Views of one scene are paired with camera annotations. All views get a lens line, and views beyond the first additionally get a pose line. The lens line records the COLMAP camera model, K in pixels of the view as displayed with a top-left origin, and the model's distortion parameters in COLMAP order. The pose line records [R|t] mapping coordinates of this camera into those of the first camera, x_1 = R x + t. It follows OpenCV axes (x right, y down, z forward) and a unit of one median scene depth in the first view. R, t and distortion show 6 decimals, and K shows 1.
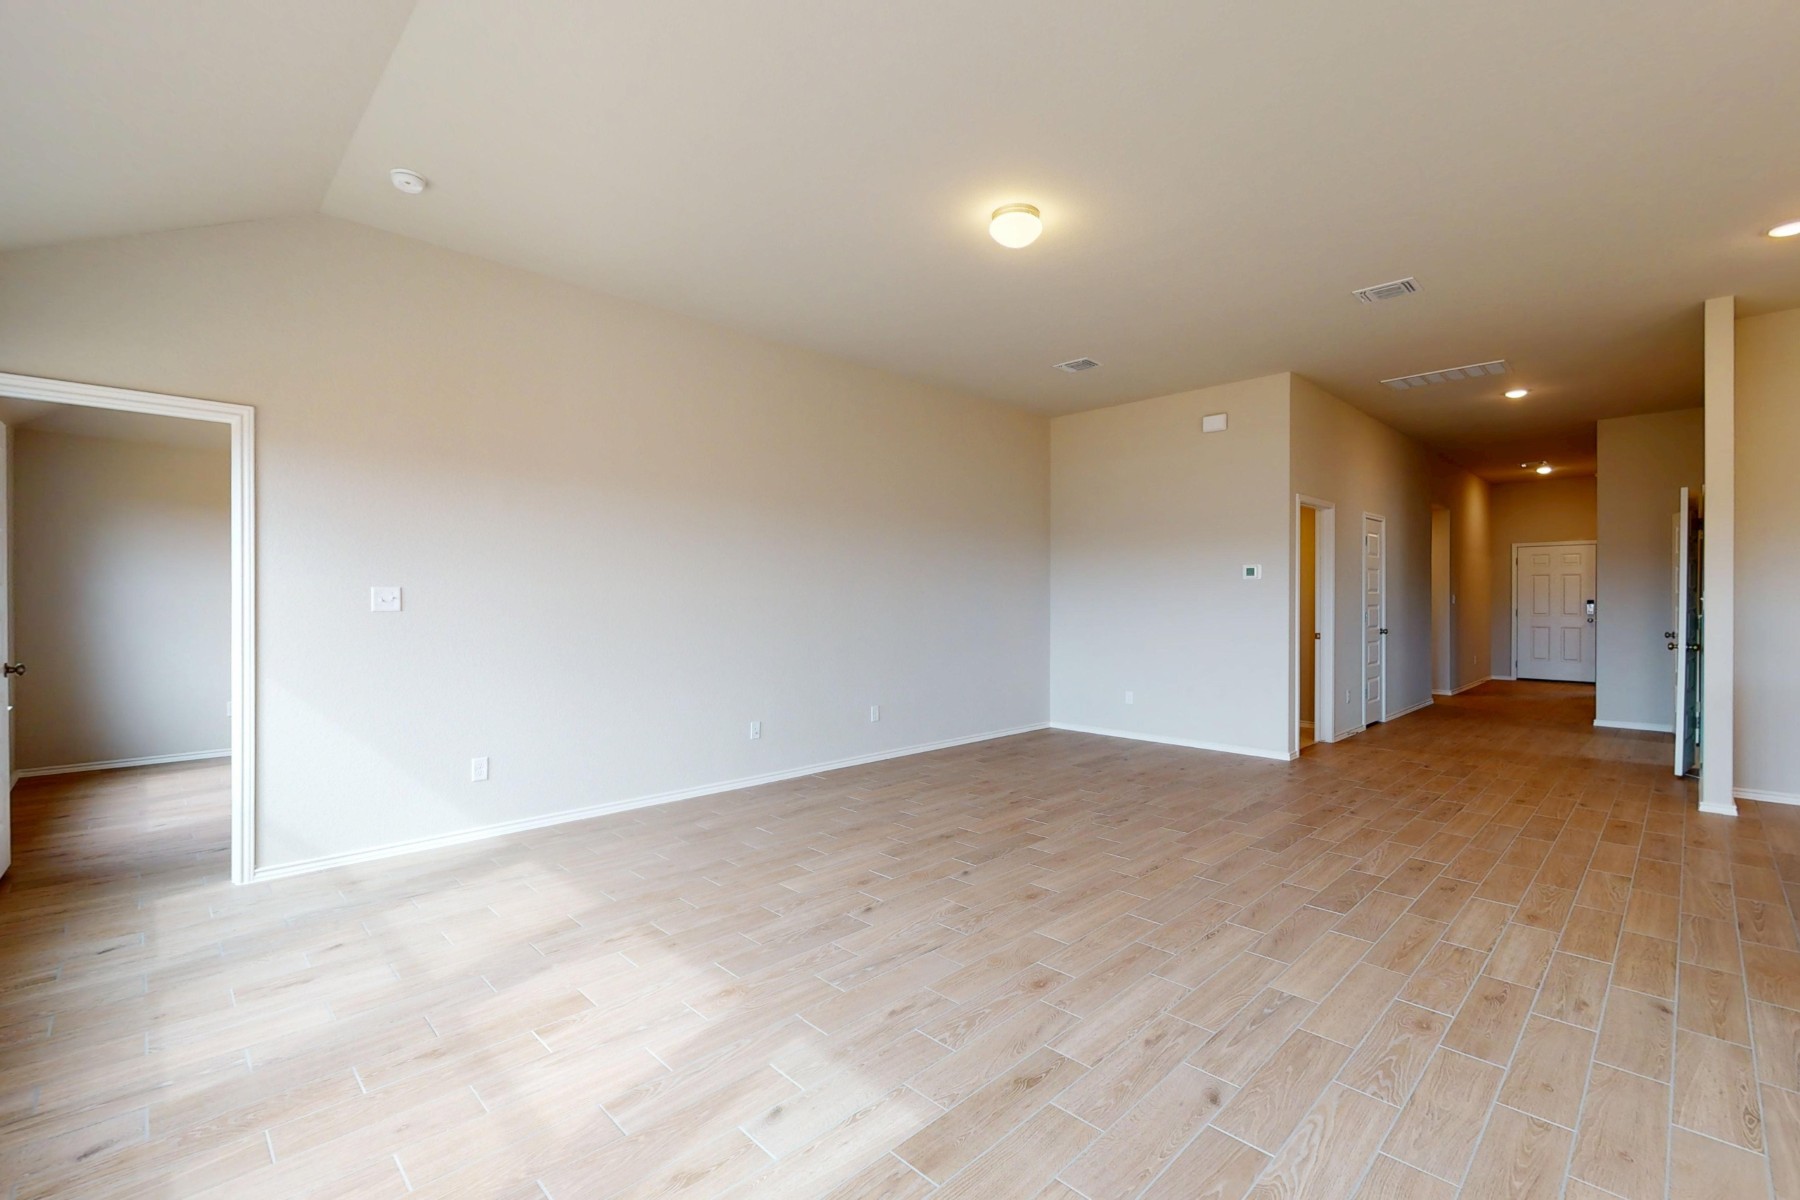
lens RADIAL K [[778.9, 0, 903.7], [0, 778.9, 602.9], [0, 0, 1]] dist [-0.000353, 0.000037]
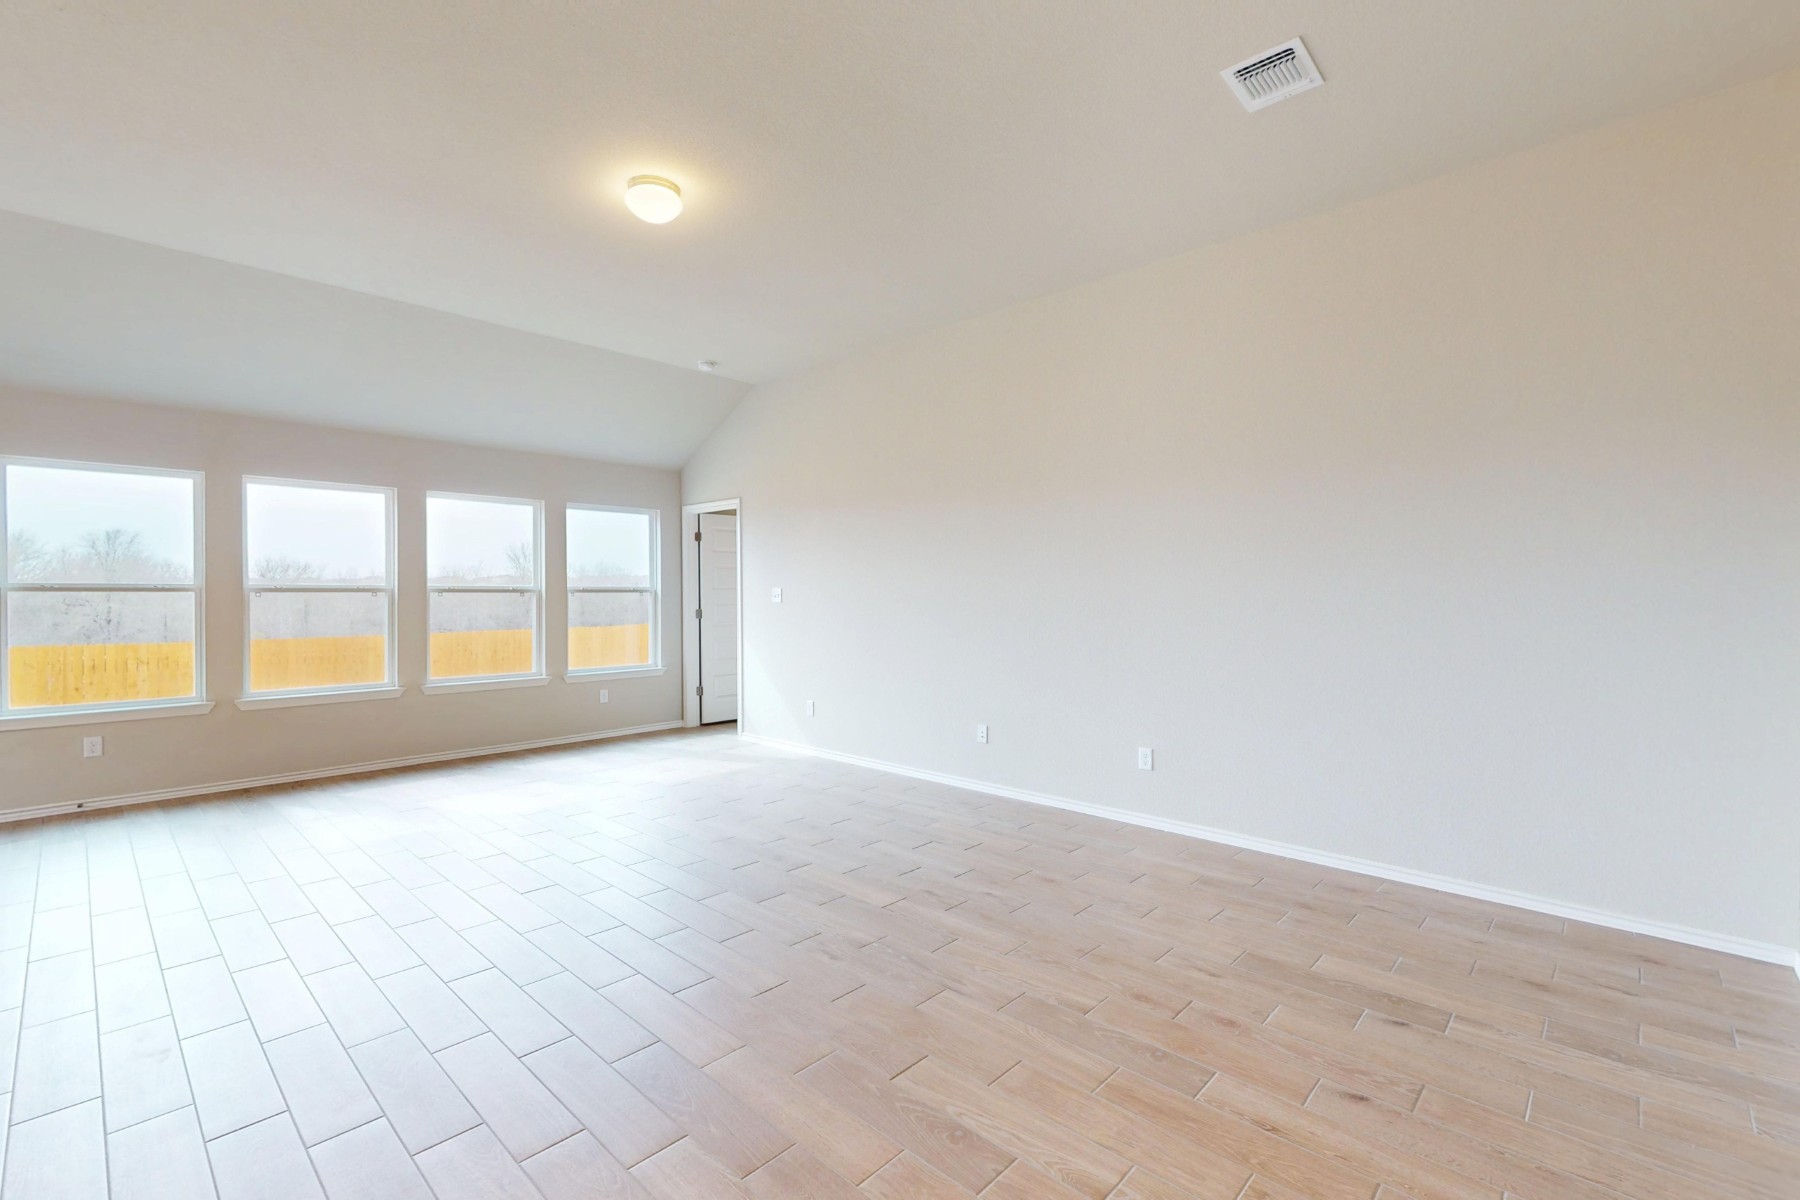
lens RADIAL K [[778.9, 0, 903.7], [0, 778.9, 602.9], [0, 0, 1]] dist [-0.000353, 0.000037]
pose [[0.040571, 0.011101, -0.999115, 0.751107], [-0.003446, 0.999934, 0.010970, -0.005868], [0.999171, 0.002998, 0.040607, 0.863595]]
